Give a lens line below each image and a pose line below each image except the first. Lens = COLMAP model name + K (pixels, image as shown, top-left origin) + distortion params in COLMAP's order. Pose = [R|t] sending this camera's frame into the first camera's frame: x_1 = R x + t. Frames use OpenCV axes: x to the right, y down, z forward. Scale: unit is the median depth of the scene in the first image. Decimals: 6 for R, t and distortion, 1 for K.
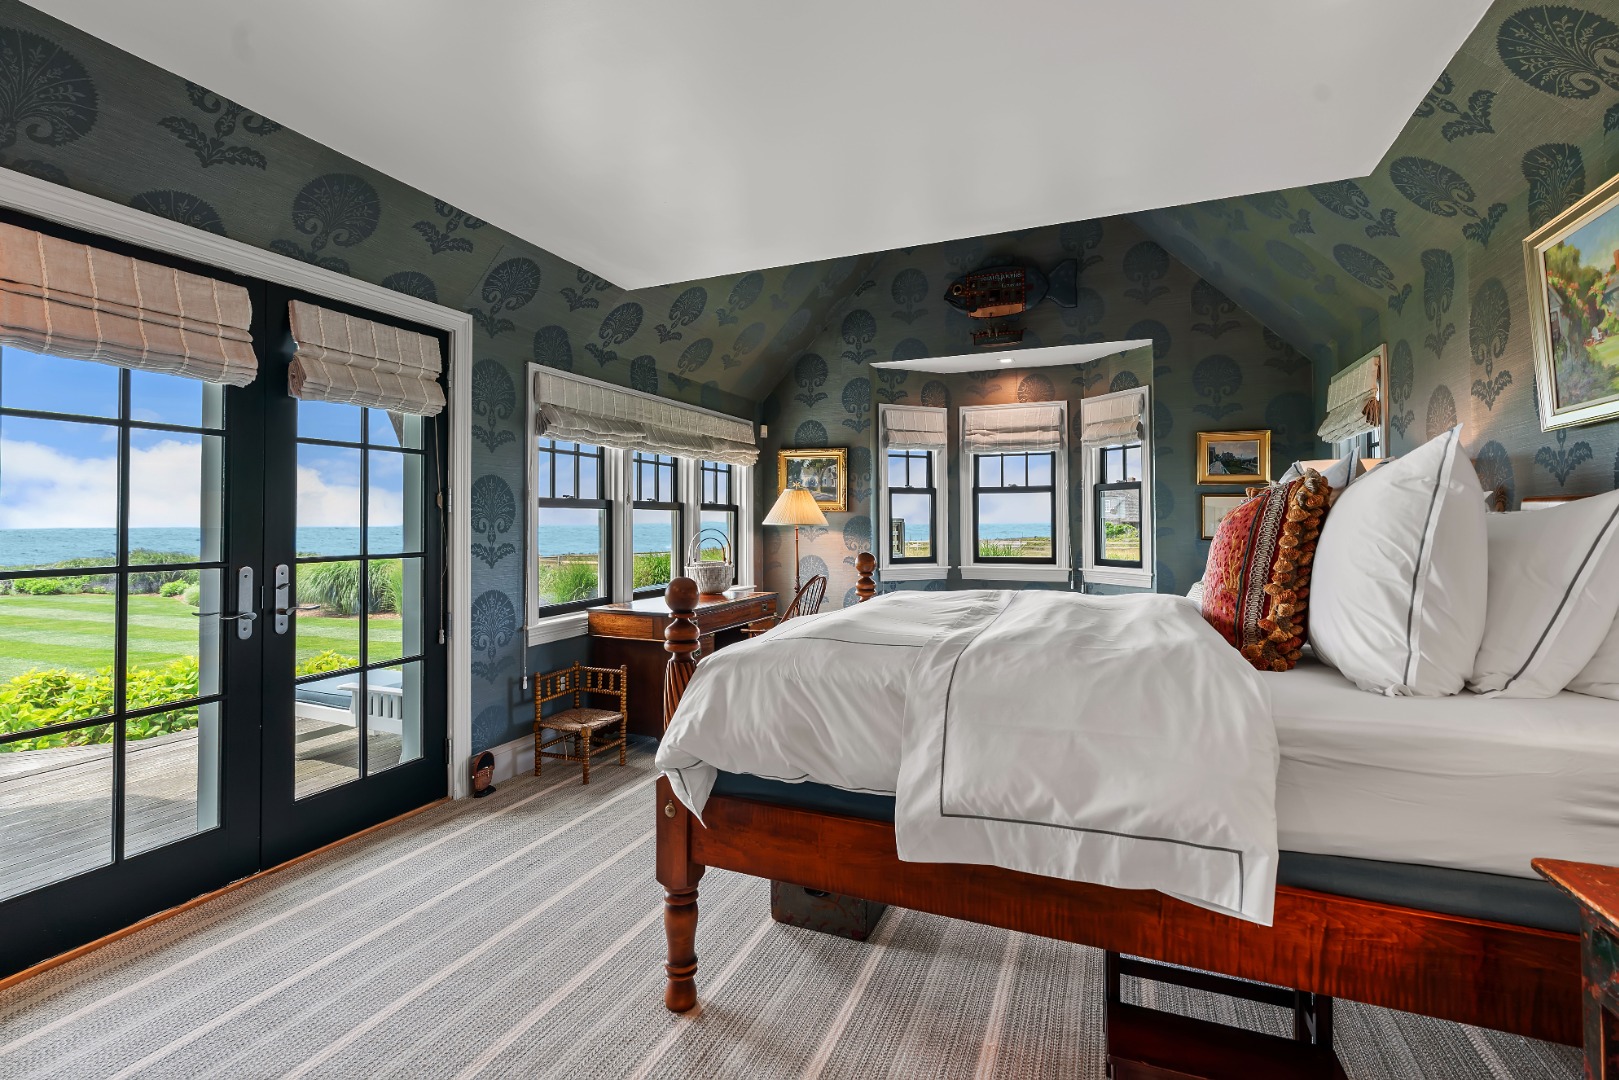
lens RADIAL K [[730.1, 0, 806.7], [0, 730.1, 515.4], [0, 0, 1]] dist [-0.017059, 0.006655]
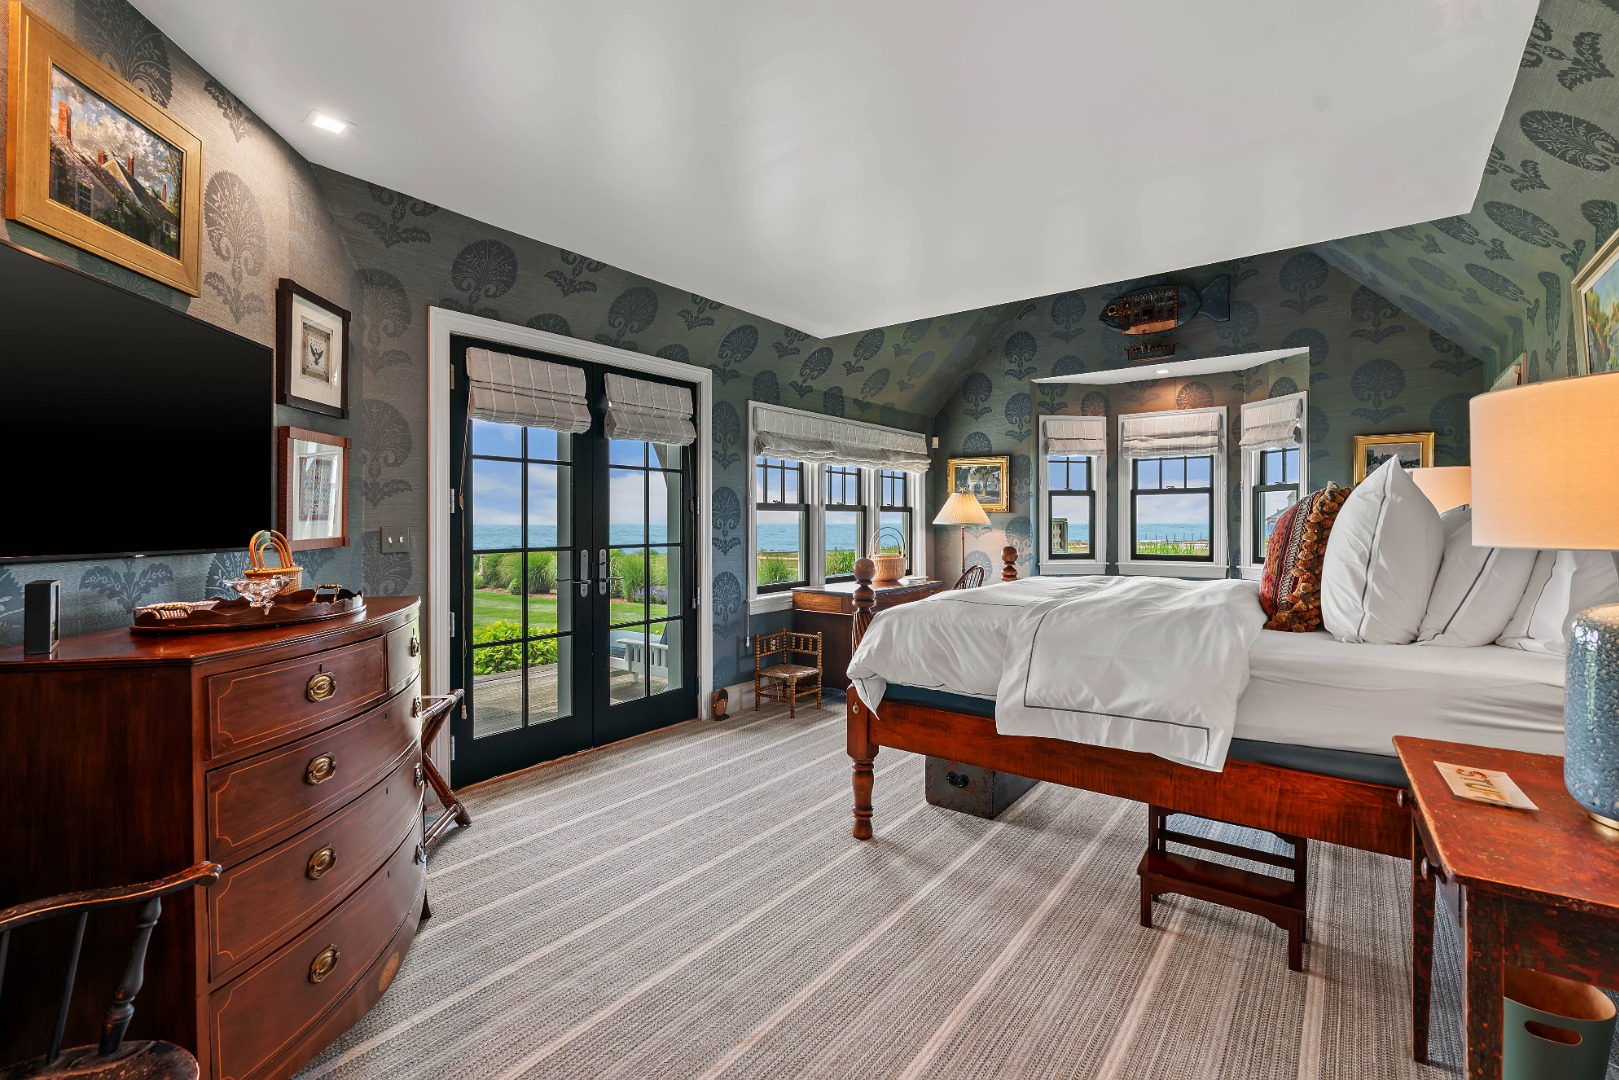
lens RADIAL K [[730.1, 0, 810.0], [0, 730.1, 524.2], [0, 0, 1]] dist [-0.017059, 0.006655]
pose [[0.970281, 0.002376, -0.241971, 0.056891], [0.000744, 0.999918, 0.012800, -0.003335], [0.241981, -0.012600, 0.970199, -0.324225]]
